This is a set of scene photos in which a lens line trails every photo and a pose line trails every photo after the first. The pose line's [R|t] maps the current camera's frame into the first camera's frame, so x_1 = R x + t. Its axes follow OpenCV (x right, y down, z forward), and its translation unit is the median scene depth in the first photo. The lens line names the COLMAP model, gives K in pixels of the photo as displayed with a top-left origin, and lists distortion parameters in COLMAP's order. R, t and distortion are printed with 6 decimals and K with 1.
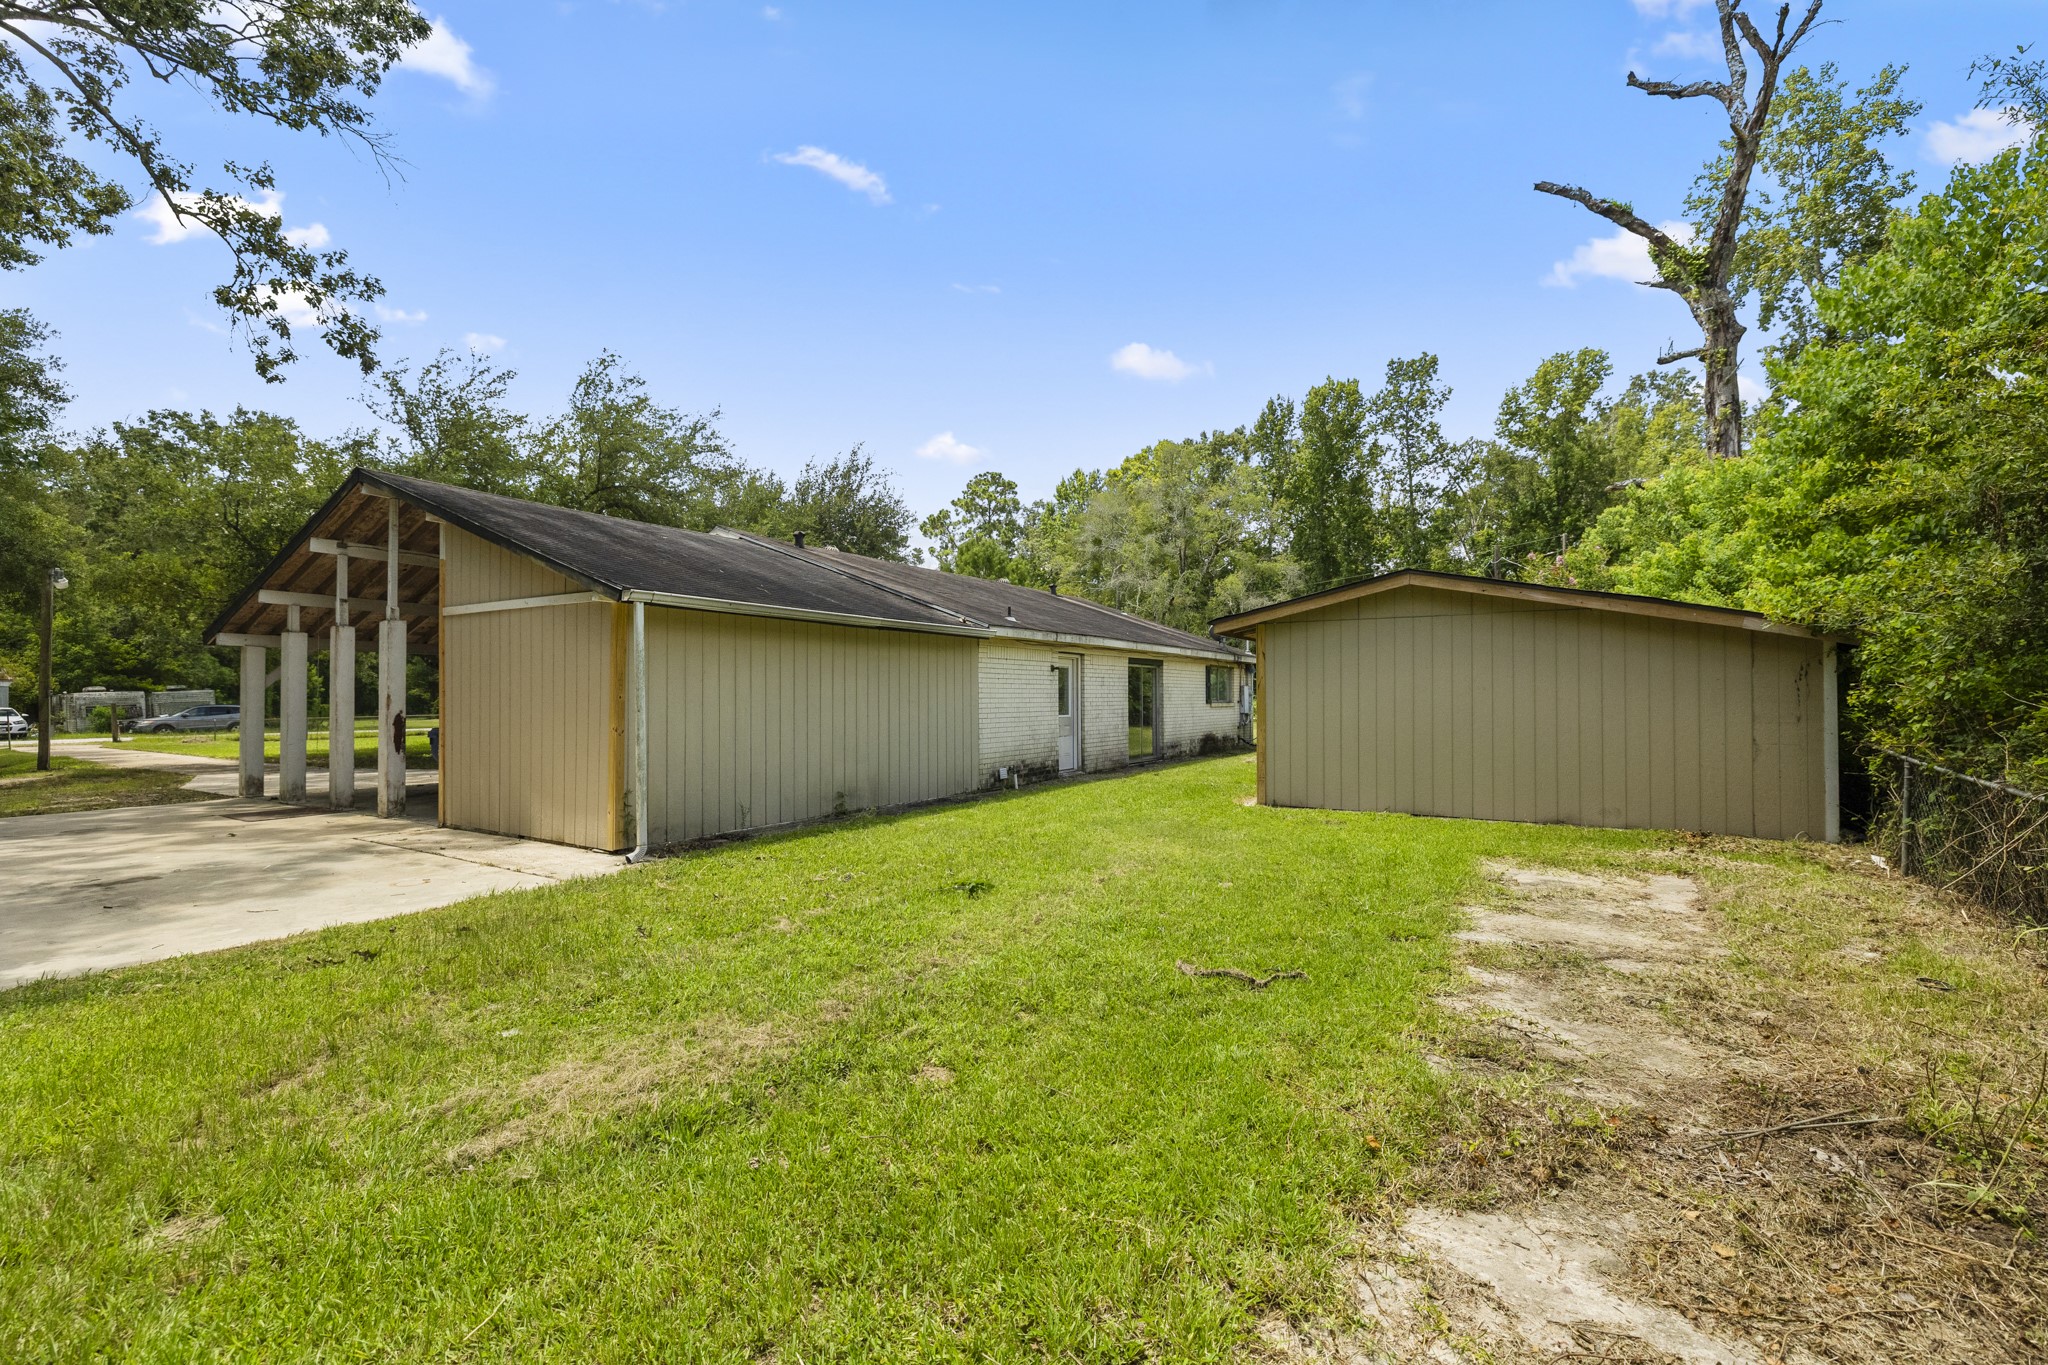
lens RADIAL K [[877.8, 0, 1024.4], [0, 877.8, 687.7], [0, 0, 1]] dist [-0.000332, -0.000103]
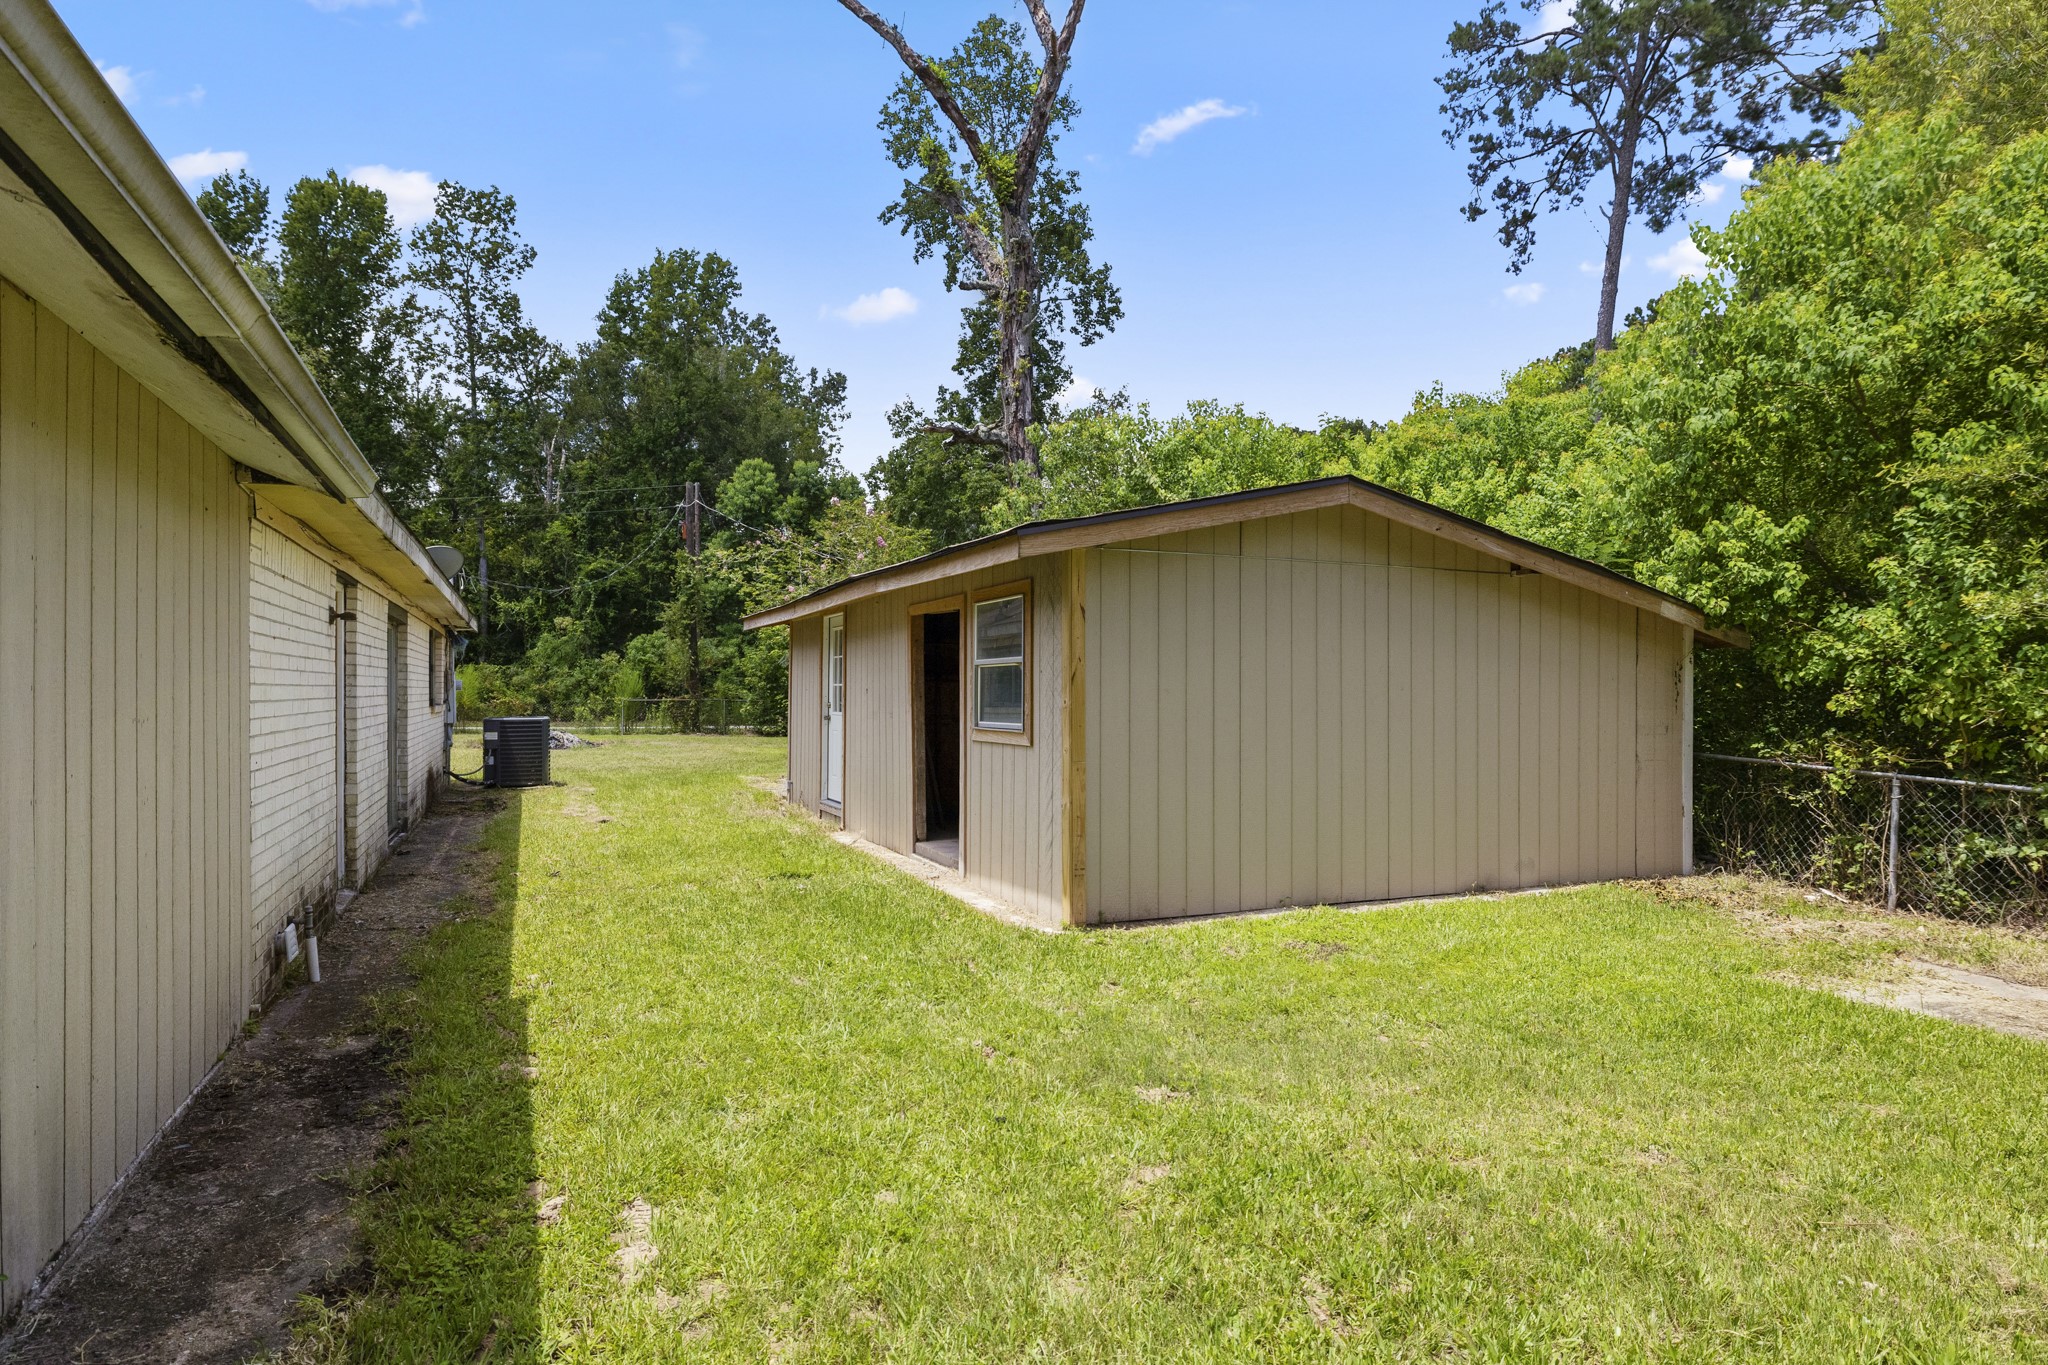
lens RADIAL K [[1167.3, 0, 1024.8], [0, 1167.3, 686.0], [0, 0, 1]] dist [-0.002231, -0.000319]
pose [[0.553232, 0.007846, 0.832991, -0.065437], [-0.011394, 0.999933, -0.001852, 0.000911], [-0.832950, -0.008466, 0.553284, 0.159365]]
